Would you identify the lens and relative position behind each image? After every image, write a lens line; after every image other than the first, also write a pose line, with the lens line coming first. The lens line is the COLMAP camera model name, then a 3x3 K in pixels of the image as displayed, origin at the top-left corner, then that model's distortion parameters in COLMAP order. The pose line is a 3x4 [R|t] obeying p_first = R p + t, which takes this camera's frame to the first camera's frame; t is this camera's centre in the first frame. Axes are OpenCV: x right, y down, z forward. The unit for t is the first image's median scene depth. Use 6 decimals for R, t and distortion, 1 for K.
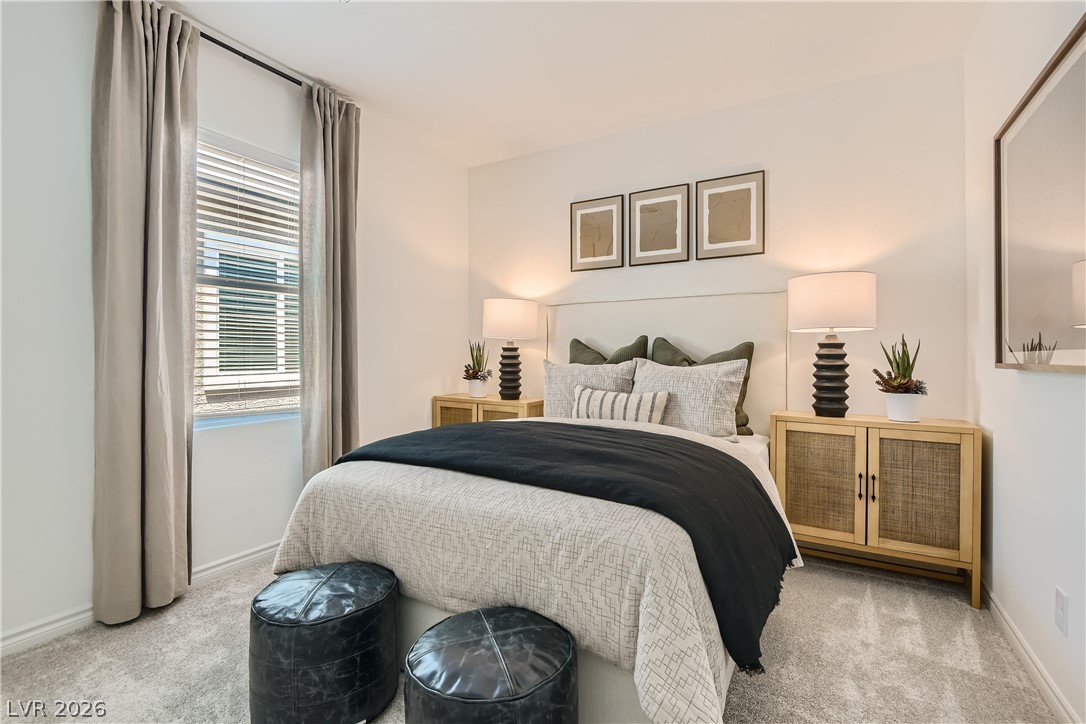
lens RADIAL K [[511.2, 0, 543.0], [0, 511.2, 362.0], [0, 0, 1]] dist [0.028610, -0.000099]
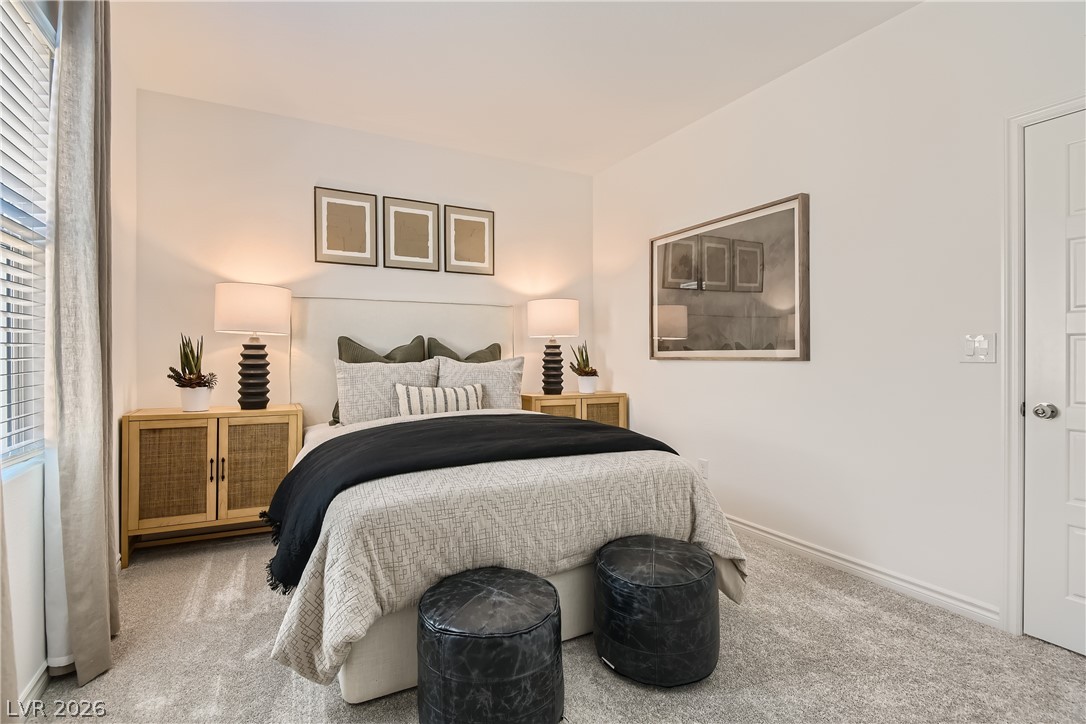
lens RADIAL K [[505.8, 0, 546.9], [0, 505.8, 363.8], [0, 0, 1]] dist [0.021493, -0.019646]
pose [[0.523441, -0.018739, 0.851856, -0.579076], [0.015490, 0.999802, 0.012475, -0.001066], [-0.851921, 0.006665, 0.523628, 0.209153]]
